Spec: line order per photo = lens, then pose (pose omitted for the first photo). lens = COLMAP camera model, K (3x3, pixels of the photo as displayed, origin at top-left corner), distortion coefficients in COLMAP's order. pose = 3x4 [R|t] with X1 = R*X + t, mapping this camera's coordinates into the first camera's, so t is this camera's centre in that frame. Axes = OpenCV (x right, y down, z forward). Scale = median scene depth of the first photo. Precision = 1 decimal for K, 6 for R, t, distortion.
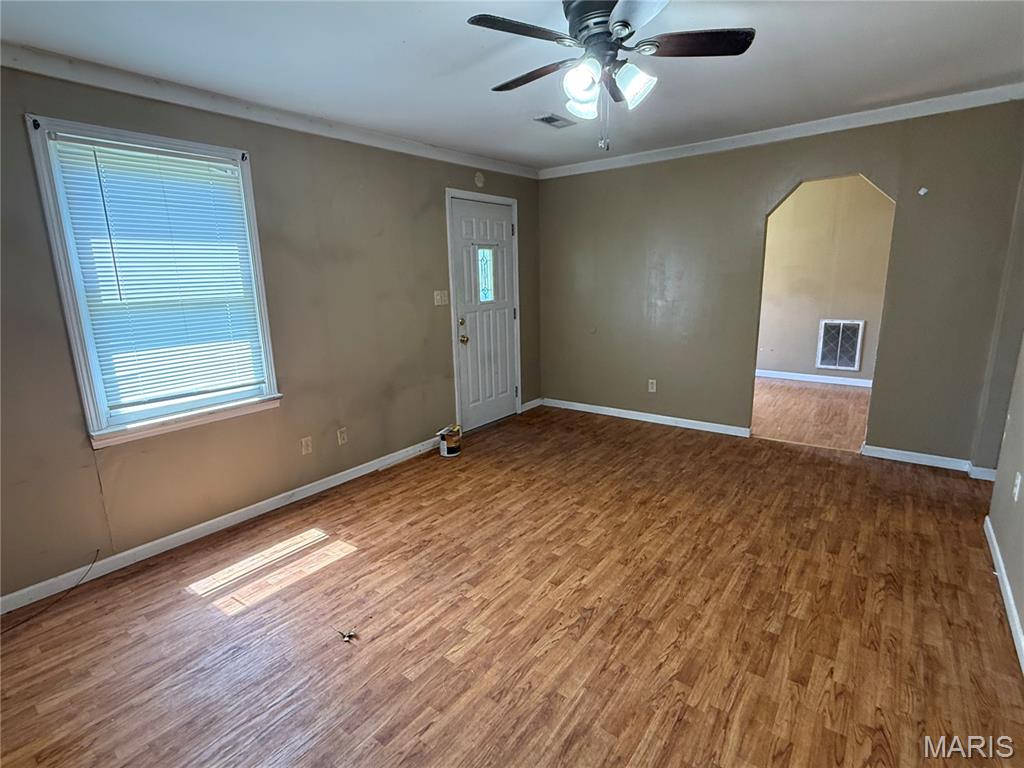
lens RADIAL K [[500.2, 0, 507.4], [0, 500.2, 380.9], [0, 0, 1]] dist [-0.004155, -0.001452]
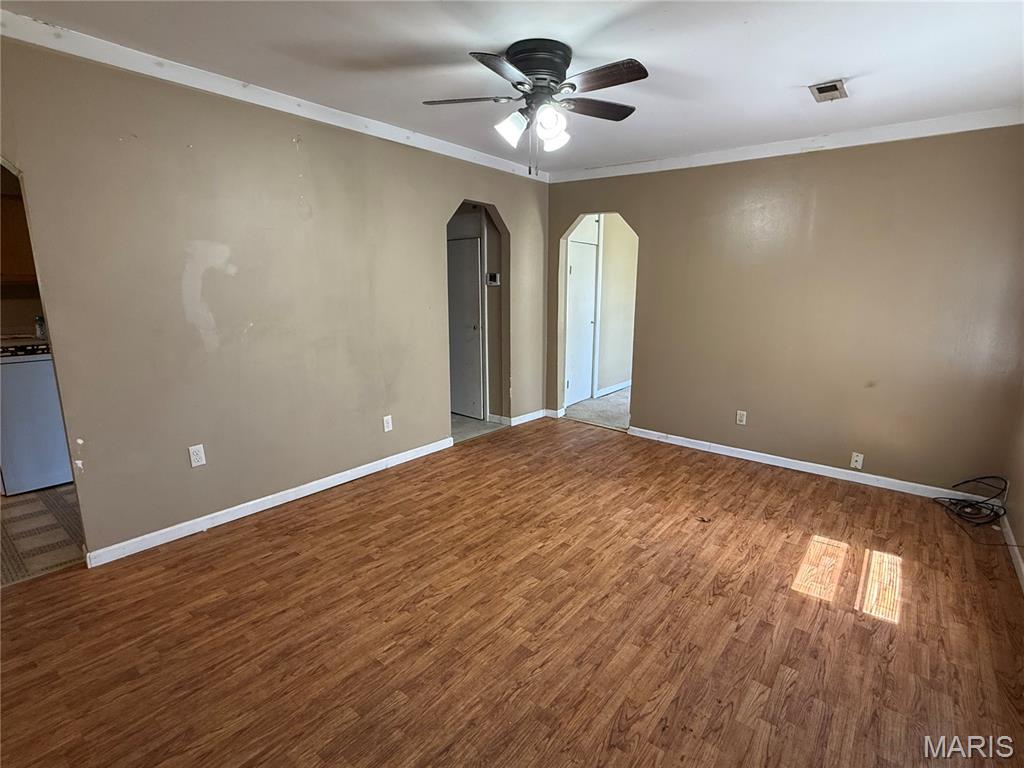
lens RADIAL K [[500.2, 0, 507.4], [0, 500.2, 380.9], [0, 0, 1]] dist [-0.004155, -0.001452]
pose [[-0.999464, 0.013269, 0.029914, 0.179633], [0.023970, 0.919152, 0.393172, -0.382518], [-0.022279, 0.393679, -0.918978, 1.806365]]
